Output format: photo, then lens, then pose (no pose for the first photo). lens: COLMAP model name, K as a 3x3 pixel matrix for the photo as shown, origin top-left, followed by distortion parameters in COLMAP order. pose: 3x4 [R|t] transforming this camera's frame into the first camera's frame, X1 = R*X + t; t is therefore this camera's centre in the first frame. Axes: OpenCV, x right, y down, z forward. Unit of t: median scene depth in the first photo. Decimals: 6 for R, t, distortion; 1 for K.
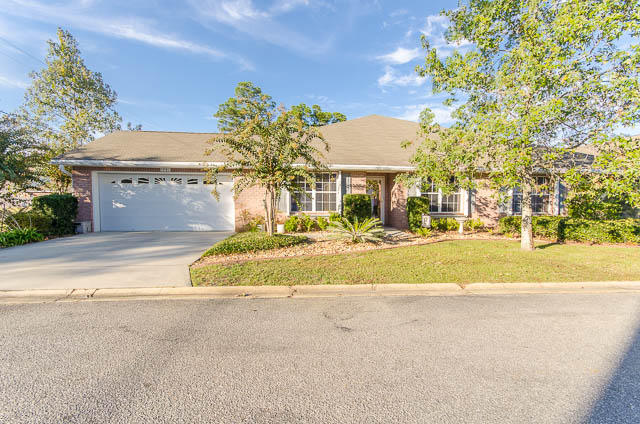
lens RADIAL K [[293.9, 0, 319.6], [0, 293.9, 214.7], [0, 0, 1]] dist [0.007157, -0.000067]
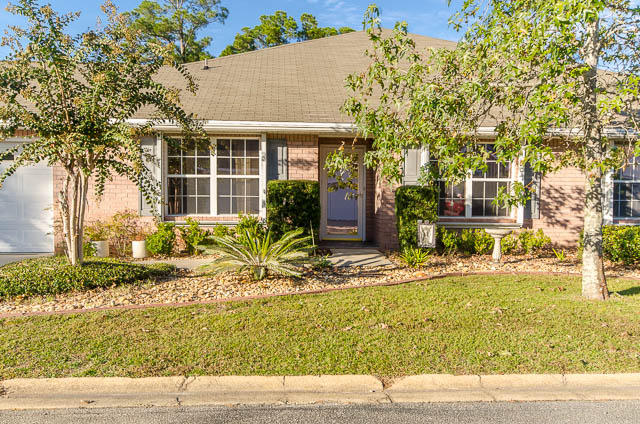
lens RADIAL K [[546.4, 0, 320.3], [0, 546.4, 209.7], [0, 0, 1]] dist [-0.001641, 0.007470]
pose [[0.999775, 0.002148, -0.021112, 0.194229], [-0.002485, 0.999869, -0.015975, -0.004949], [0.021075, 0.016024, 0.999649, 0.072056]]
